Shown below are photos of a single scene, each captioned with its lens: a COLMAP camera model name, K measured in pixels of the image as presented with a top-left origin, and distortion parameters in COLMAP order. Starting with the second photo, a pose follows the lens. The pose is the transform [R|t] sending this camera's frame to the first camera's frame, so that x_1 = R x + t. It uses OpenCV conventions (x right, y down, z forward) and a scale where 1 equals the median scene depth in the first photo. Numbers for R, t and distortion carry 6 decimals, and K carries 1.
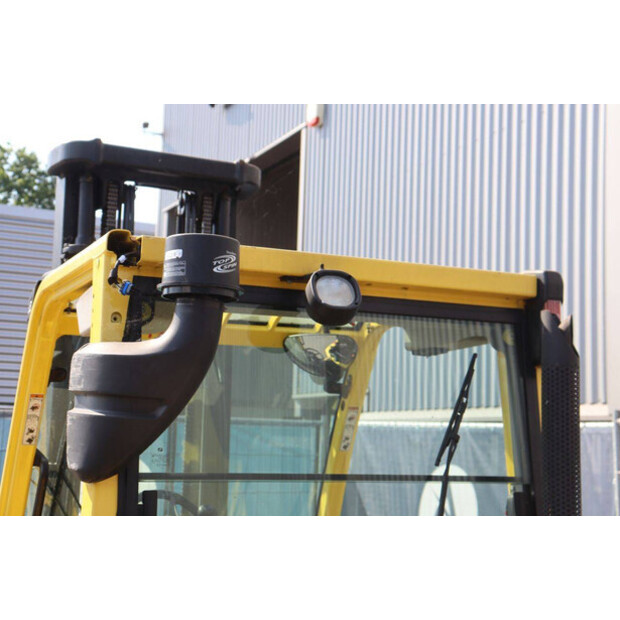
lens RADIAL K [[1038.9, 0, 310.0], [0, 1038.9, 310.0], [0, 0, 1]] dist [0.054521, 0.131240]
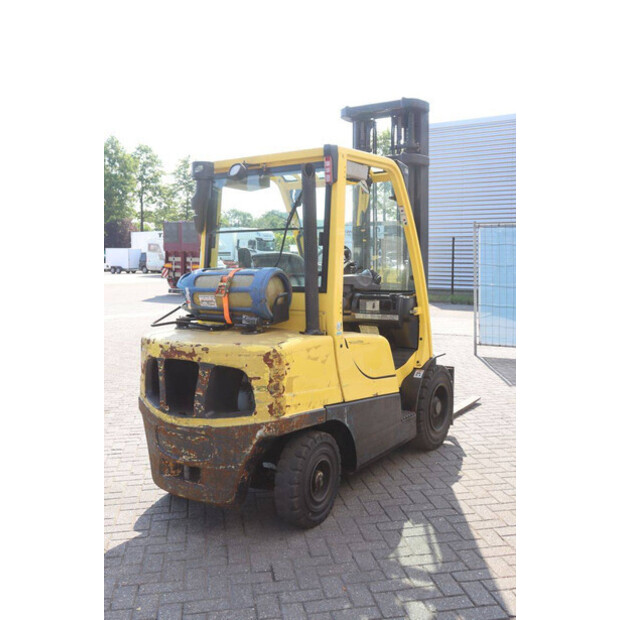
lens RADIAL K [[622.2, 0, 300.4], [0, 622.2, 312.9], [0, 0, 1]] dist [-0.065547, 0.002345]
pose [[0.529515, 0.046832, -0.847007, 1.412403], [0.132530, 0.981647, 0.137129, 0.142167], [0.837884, -0.184866, 0.513590, 0.106197]]
